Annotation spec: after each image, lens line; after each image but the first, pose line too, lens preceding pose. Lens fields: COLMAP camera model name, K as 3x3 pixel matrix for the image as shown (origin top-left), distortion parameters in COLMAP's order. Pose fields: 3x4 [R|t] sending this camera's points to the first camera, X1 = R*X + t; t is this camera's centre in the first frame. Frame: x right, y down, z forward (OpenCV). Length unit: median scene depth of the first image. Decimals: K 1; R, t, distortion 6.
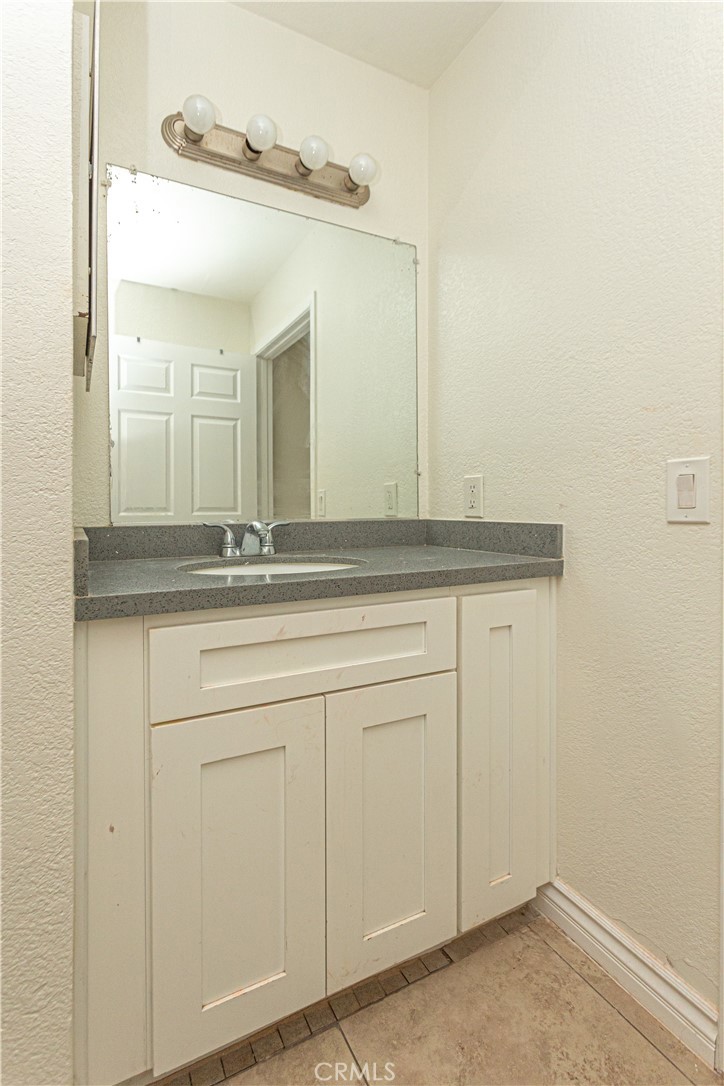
lens RADIAL K [[514.0, 0, 406.7], [0, 514.0, 504.7], [0, 0, 1]] dist [0.005071, 0.000277]
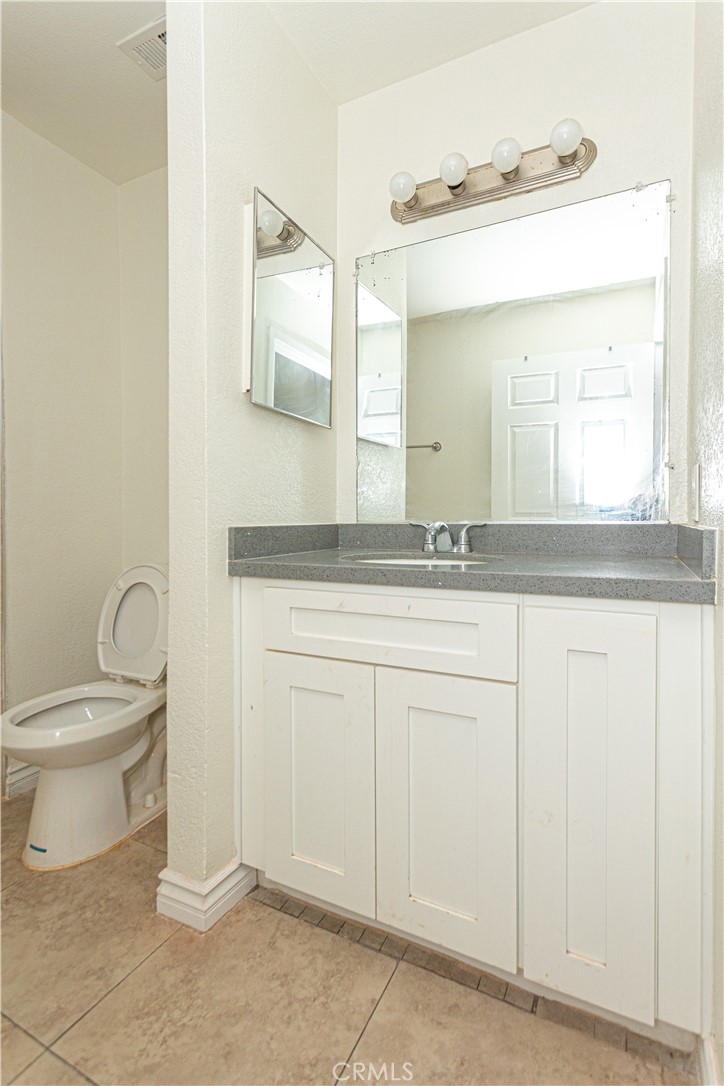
lens RADIAL K [[514.0, 0, 353.5], [0, 514.0, 516.9], [0, 0, 1]] dist [0.005071, 0.000277]
pose [[0.585979, 0.006057, -0.810303, 0.660596], [0.002218, 0.999956, 0.009078, 0.014929], [0.810323, -0.007117, 0.585940, 0.236093]]
